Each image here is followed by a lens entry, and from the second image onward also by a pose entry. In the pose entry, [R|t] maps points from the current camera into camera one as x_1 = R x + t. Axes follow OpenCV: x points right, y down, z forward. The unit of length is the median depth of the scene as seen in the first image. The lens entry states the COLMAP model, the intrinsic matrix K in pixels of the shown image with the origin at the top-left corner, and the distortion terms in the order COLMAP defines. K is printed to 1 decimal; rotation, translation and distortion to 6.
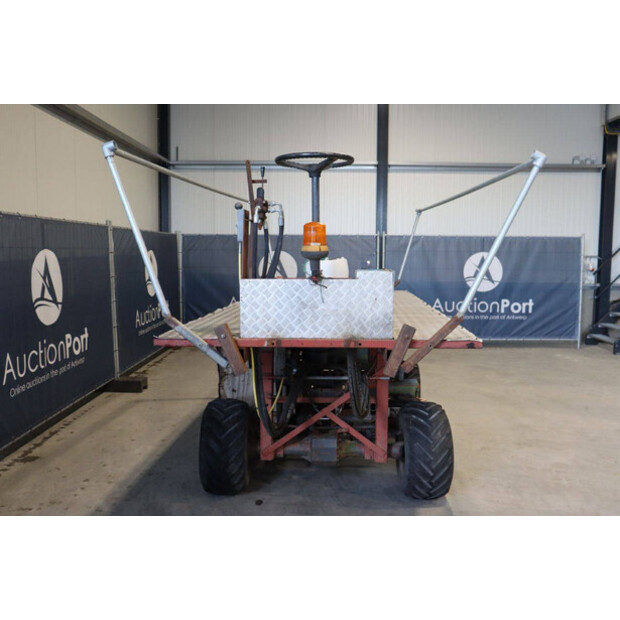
lens RADIAL K [[619.2, 0, 311.9], [0, 619.2, 309.8], [0, 0, 1]] dist [-0.063207, 0.000000]
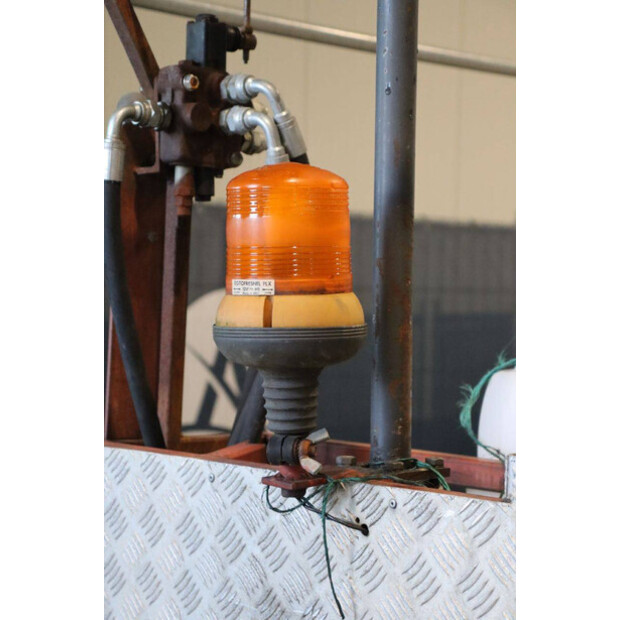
lens RADIAL K [[1493.0, 0, 310.4], [0, 1493.0, 311.0], [0, 0, 1]] dist [0.407526, 0.000000]
pose [[0.762808, 0.028163, -0.646012, 0.200310], [-0.083571, 0.994966, -0.055305, -0.051037], [0.641202, 0.096175, 0.761321, 0.453485]]
